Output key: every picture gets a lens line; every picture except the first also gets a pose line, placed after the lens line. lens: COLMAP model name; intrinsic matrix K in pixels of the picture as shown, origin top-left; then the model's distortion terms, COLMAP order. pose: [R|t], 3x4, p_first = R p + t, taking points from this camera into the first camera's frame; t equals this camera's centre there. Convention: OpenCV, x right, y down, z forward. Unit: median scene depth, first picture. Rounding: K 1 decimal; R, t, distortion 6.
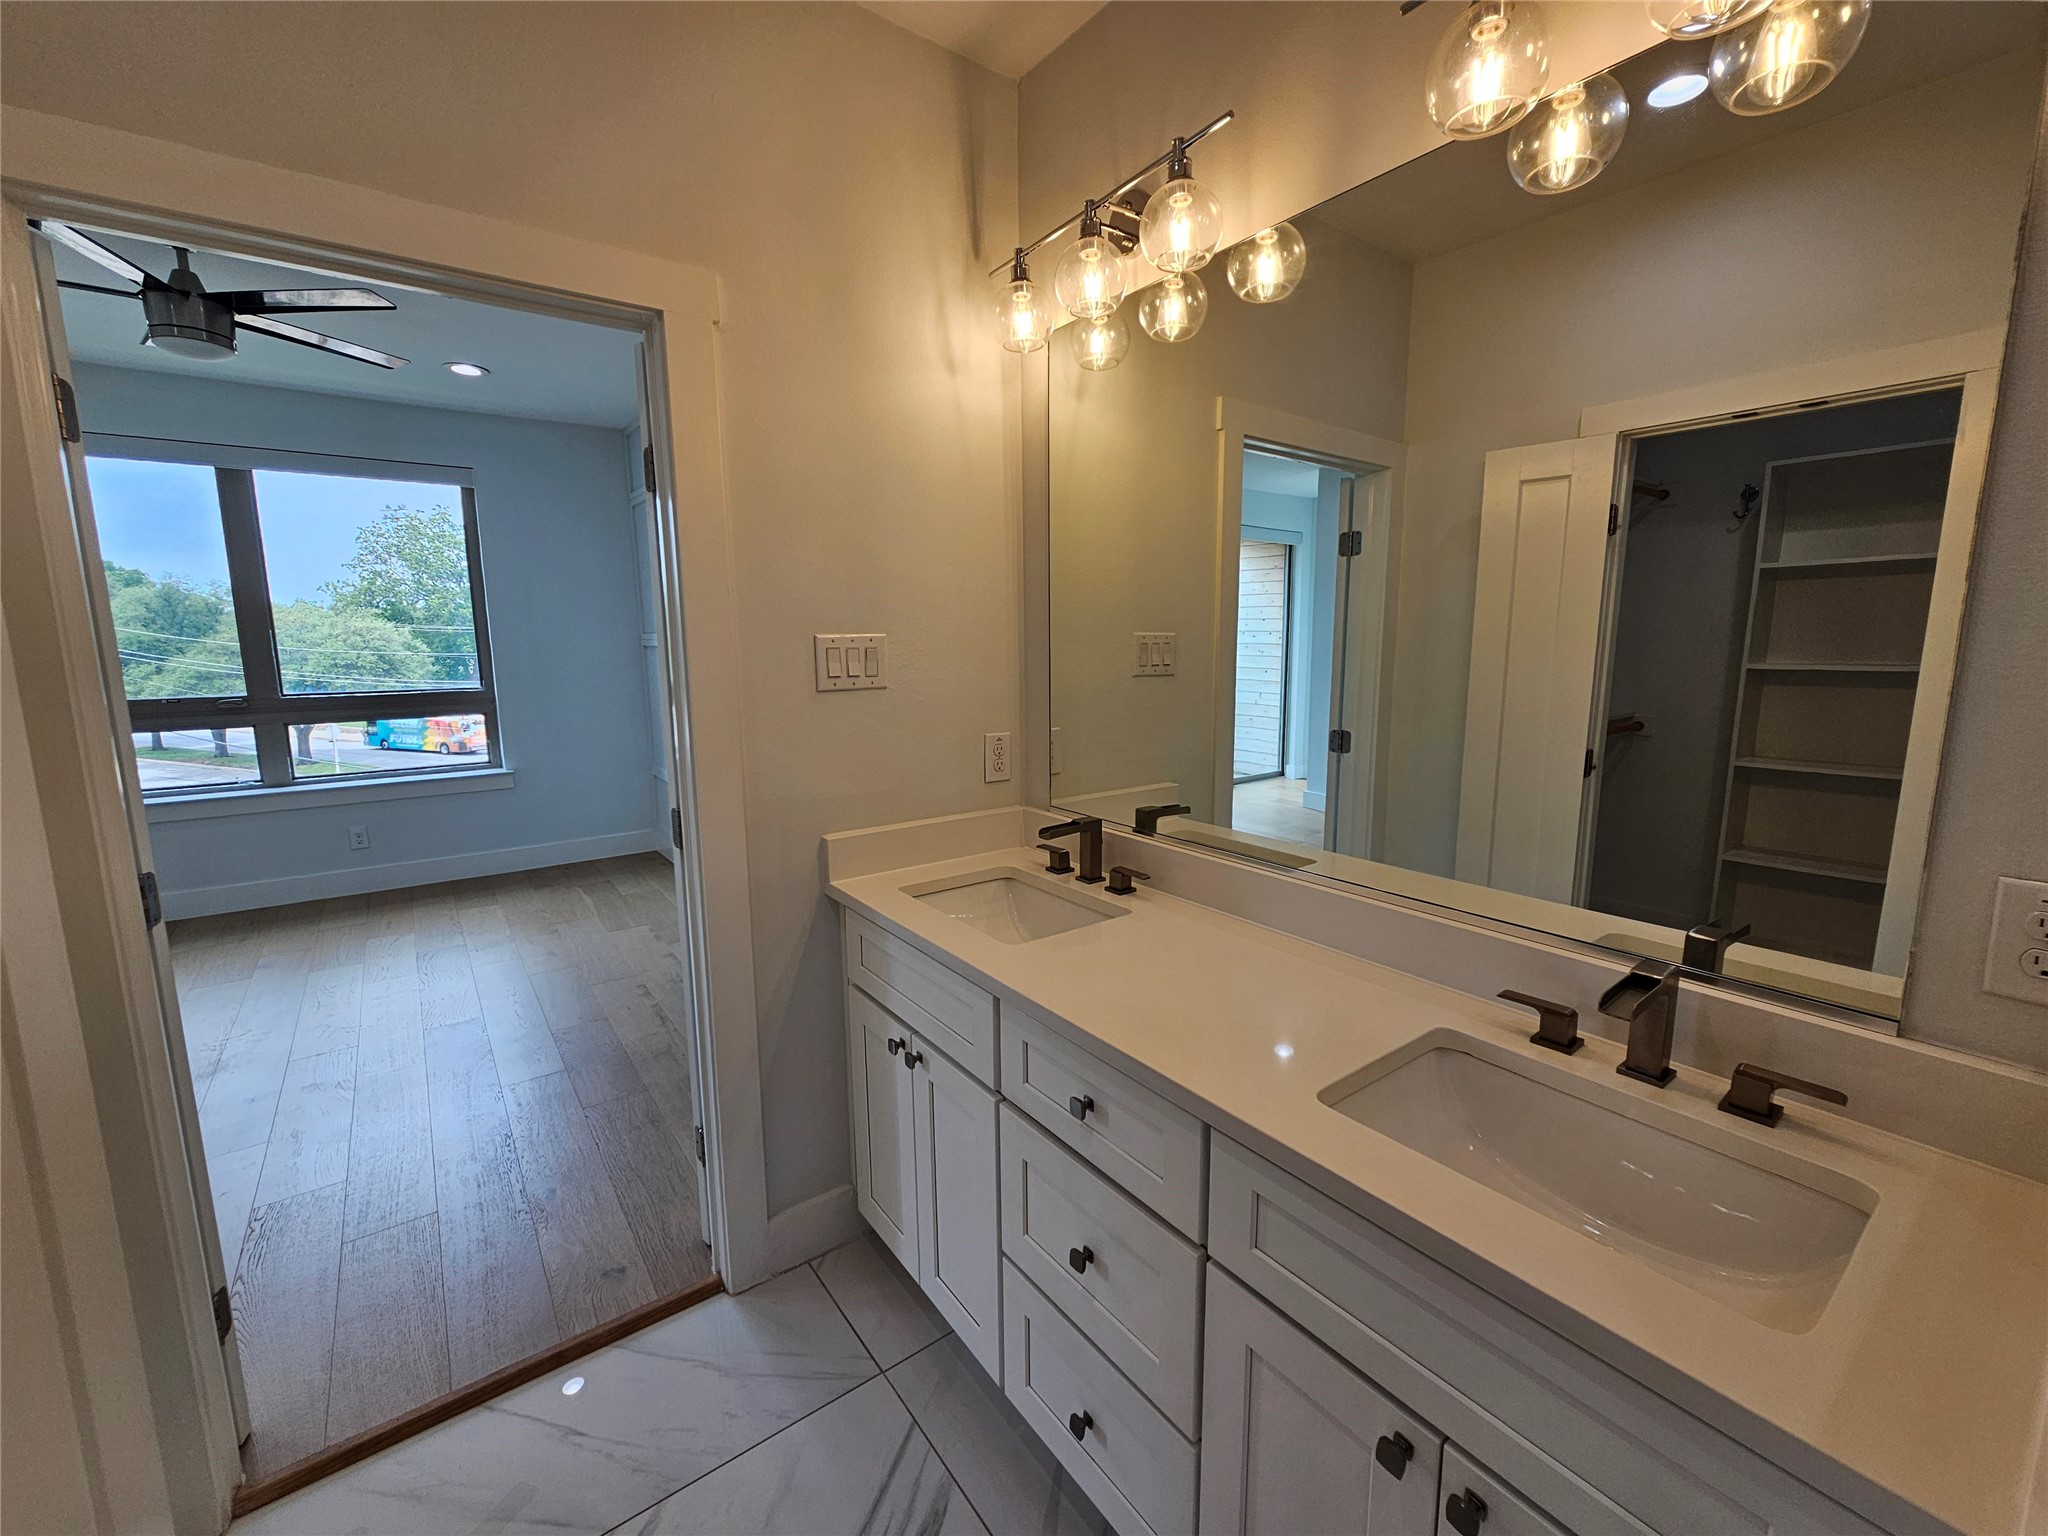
lens RADIAL K [[836.6, 0, 1027.5], [0, 836.6, 762.6], [0, 0, 1]] dist [-0.000463, 0.000534]
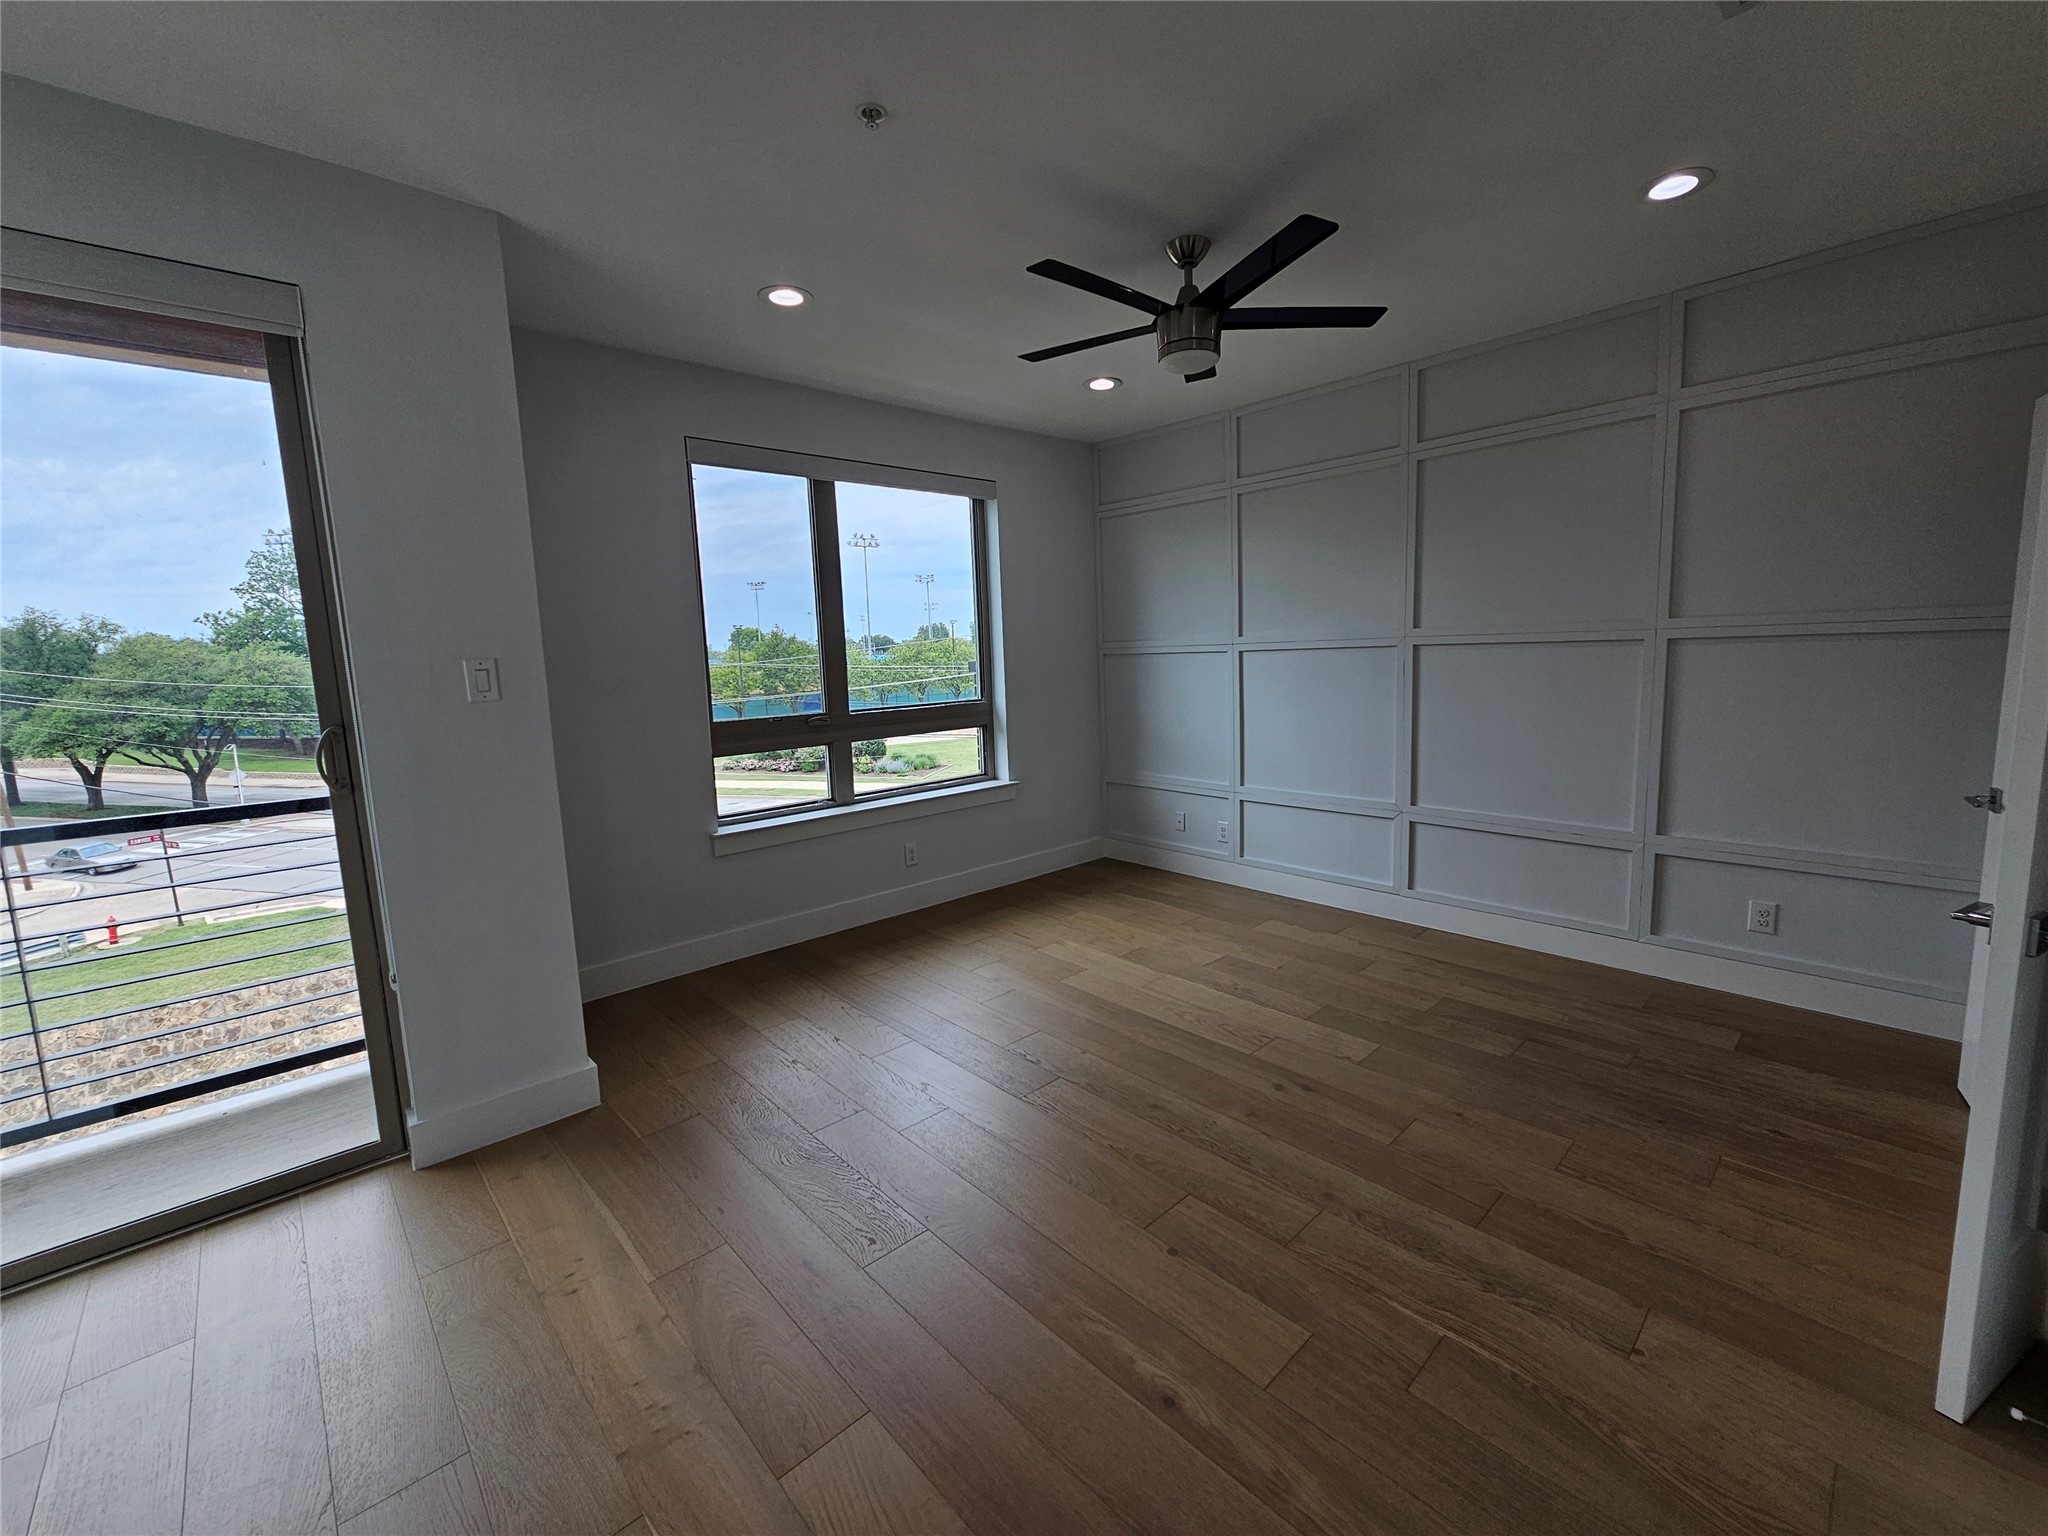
lens RADIAL K [[836.6, 0, 1024.3], [0, 836.6, 769.0], [0, 0, 1]] dist [-0.000463, 0.000534]
pose [[0.993283, -0.042688, 0.107546, -0.469069], [0.043824, 0.999005, -0.008221, 0.001963], [-0.107088, 0.012879, 0.994166, 0.003754]]
